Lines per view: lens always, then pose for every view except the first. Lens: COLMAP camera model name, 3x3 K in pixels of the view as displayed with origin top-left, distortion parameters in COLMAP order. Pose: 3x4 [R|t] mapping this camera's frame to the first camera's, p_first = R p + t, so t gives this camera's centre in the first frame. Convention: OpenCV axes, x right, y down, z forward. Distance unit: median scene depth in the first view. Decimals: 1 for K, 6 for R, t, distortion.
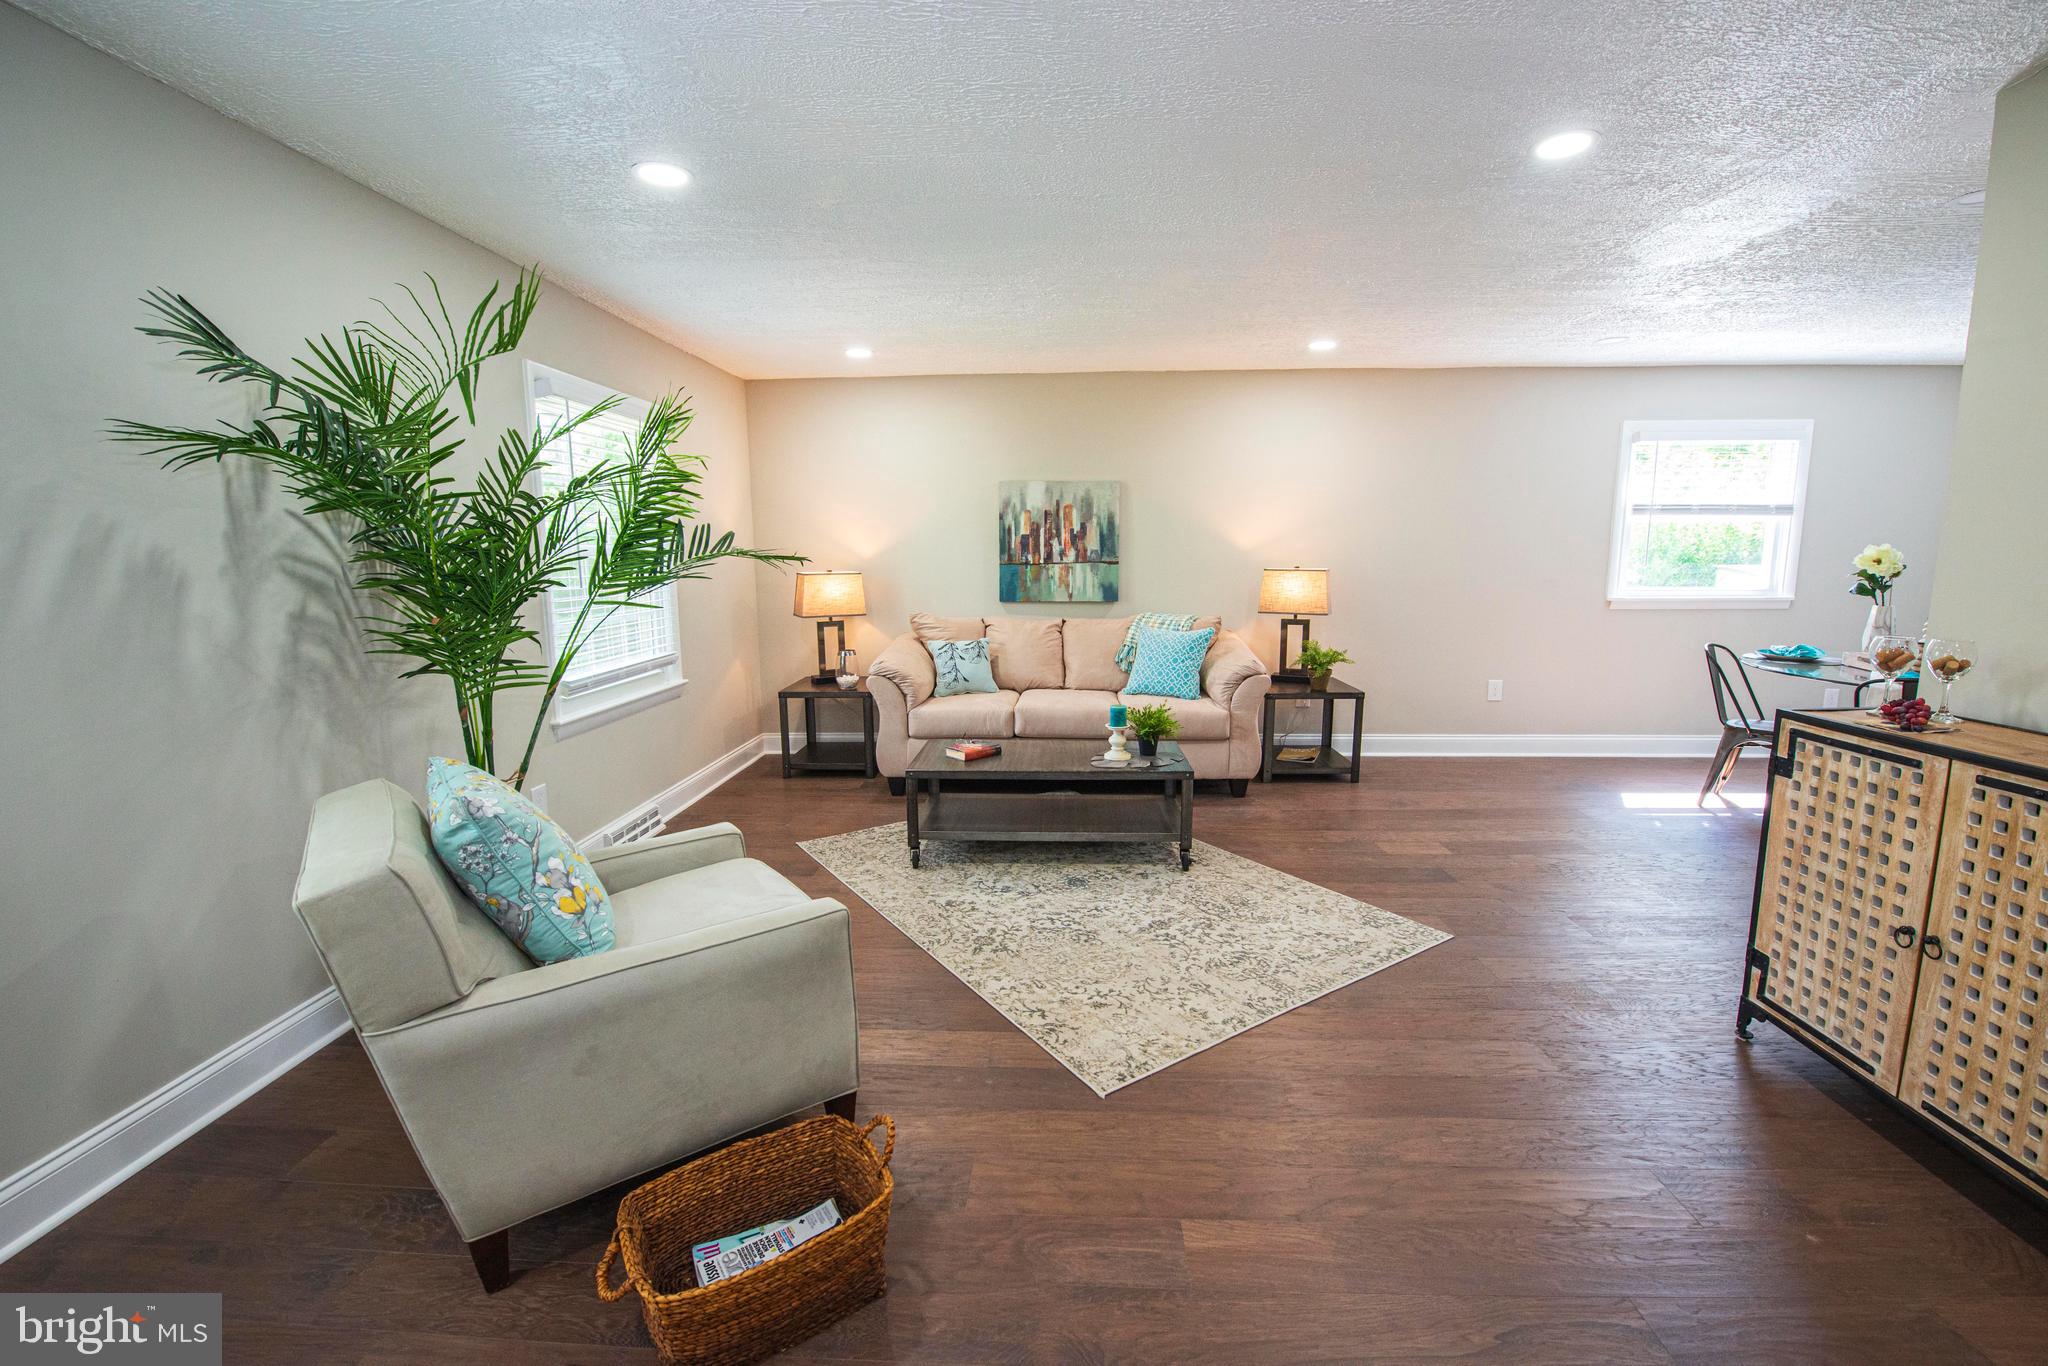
lens RADIAL K [[860.5, 0, 1038.5], [0, 860.5, 684.5], [0, 0, 1]] dist [-0.016743, -0.001359]
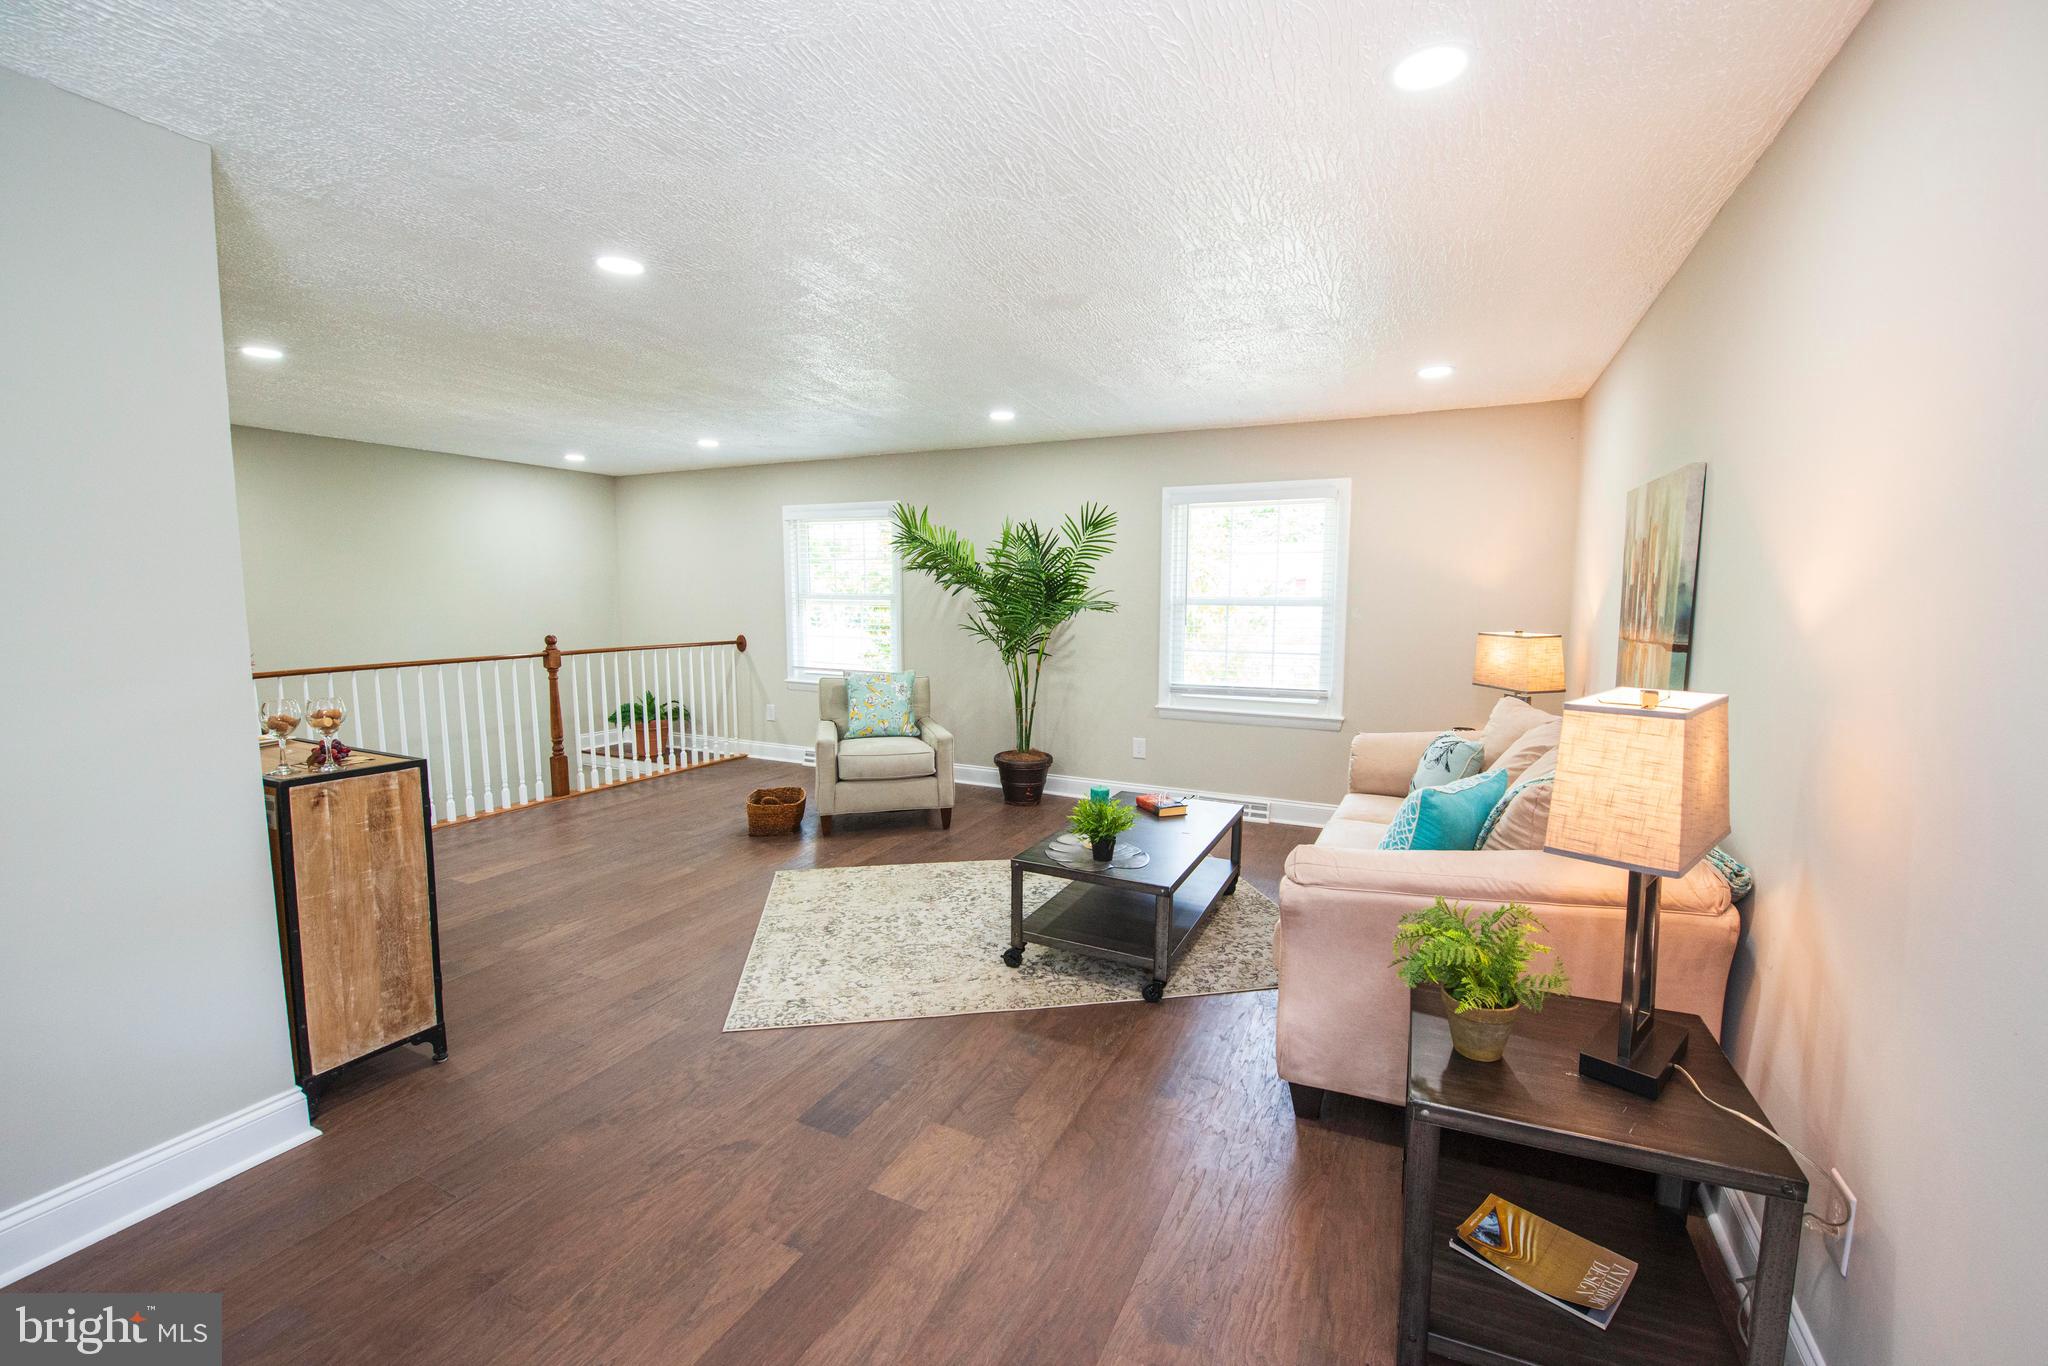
lens RADIAL K [[860.5, 0, 1038.5], [0, 860.5, 684.5], [0, 0, 1]] dist [-0.016743, -0.001359]
pose [[-0.403273, 0.107059, -0.908795, 1.172252], [-0.139378, 0.974359, 0.176632, -0.292416], [0.904403, 0.197897, -0.378011, 1.611231]]
